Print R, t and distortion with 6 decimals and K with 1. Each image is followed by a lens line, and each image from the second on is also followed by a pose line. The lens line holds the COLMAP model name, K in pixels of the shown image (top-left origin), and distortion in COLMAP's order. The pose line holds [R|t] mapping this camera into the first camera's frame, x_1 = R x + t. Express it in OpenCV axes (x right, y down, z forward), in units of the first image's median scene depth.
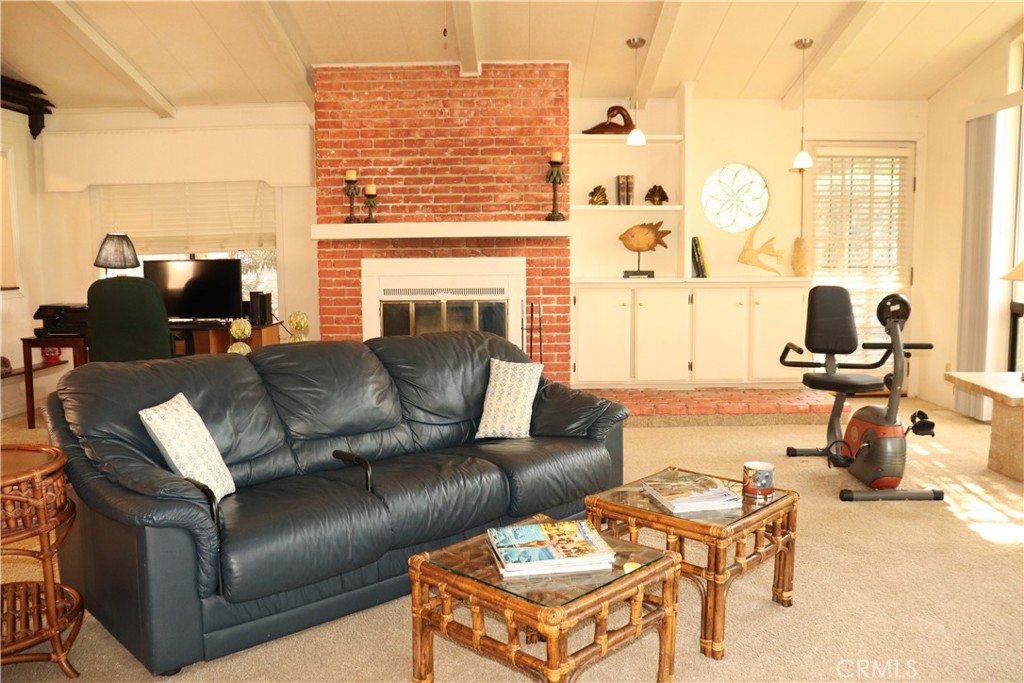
lens RADIAL K [[846.0, 0, 509.7], [0, 846.0, 344.4], [0, 0, 1]] dist [-0.170450, 0.153758]
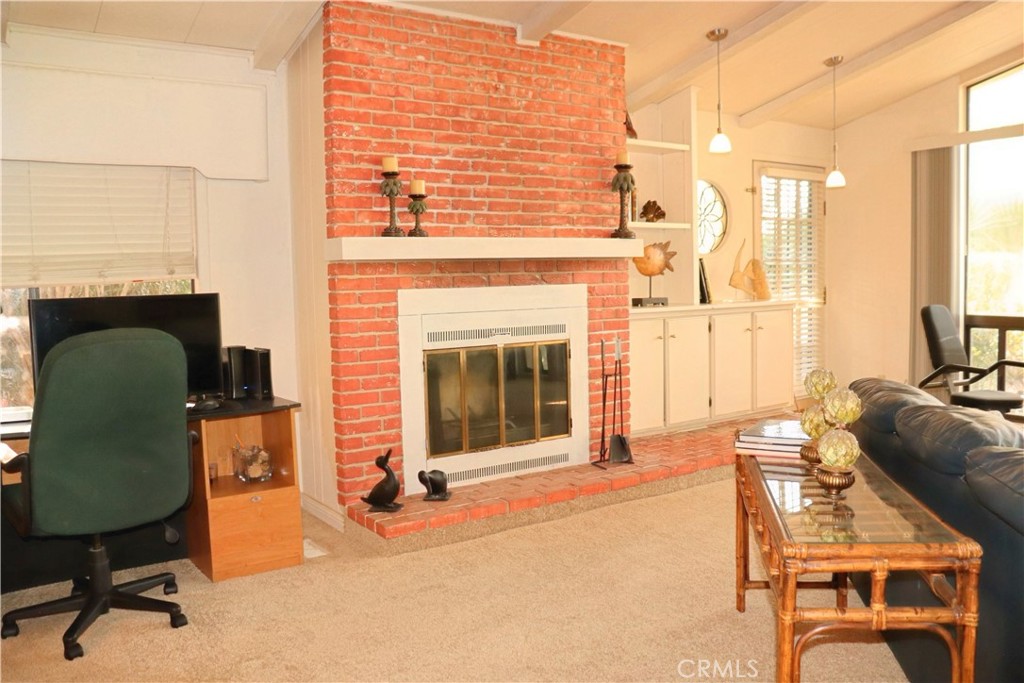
lens RADIAL K [[846.0, 0, 521.7], [0, 846.0, 338.1], [0, 0, 1]] dist [-0.170450, 0.153758]
pose [[0.820597, -0.052405, 0.569100, -0.493127], [0.077458, 0.996797, -0.019899, -0.043076], [-0.566234, 0.060410, 0.822028, 0.399940]]
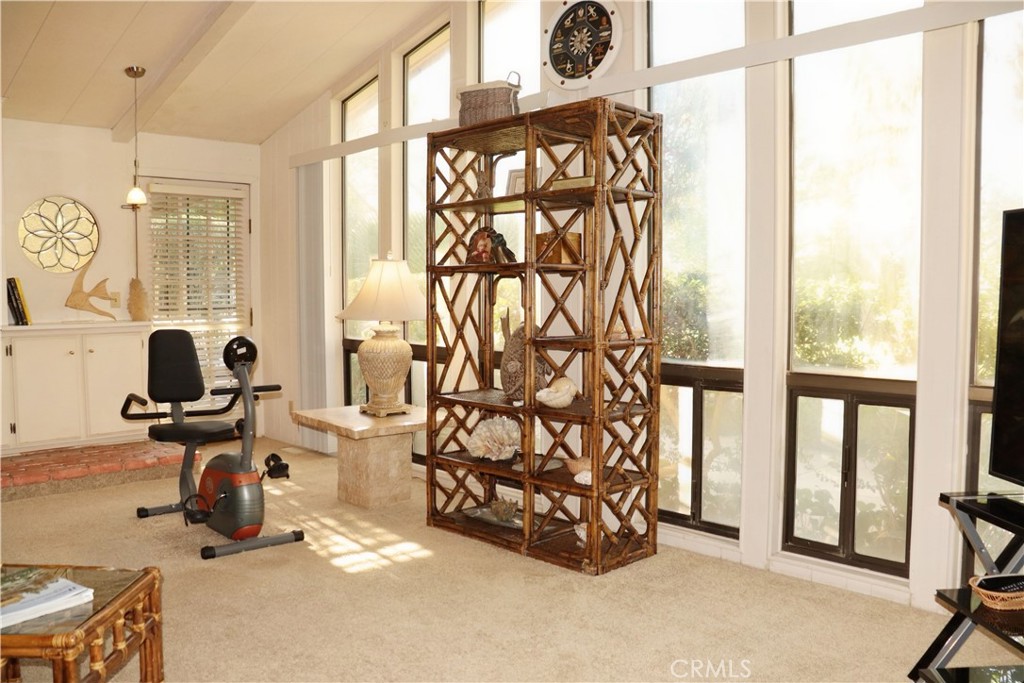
lens RADIAL K [[846.0, 0, 509.3], [0, 846.0, 345.3], [0, 0, 1]] dist [-0.170450, 0.153758]
pose [[0.722130, -0.038293, 0.690697, 0.013580], [0.072751, 0.997134, -0.020780, -0.004820], [-0.687921, 0.065254, 0.722846, 0.049449]]
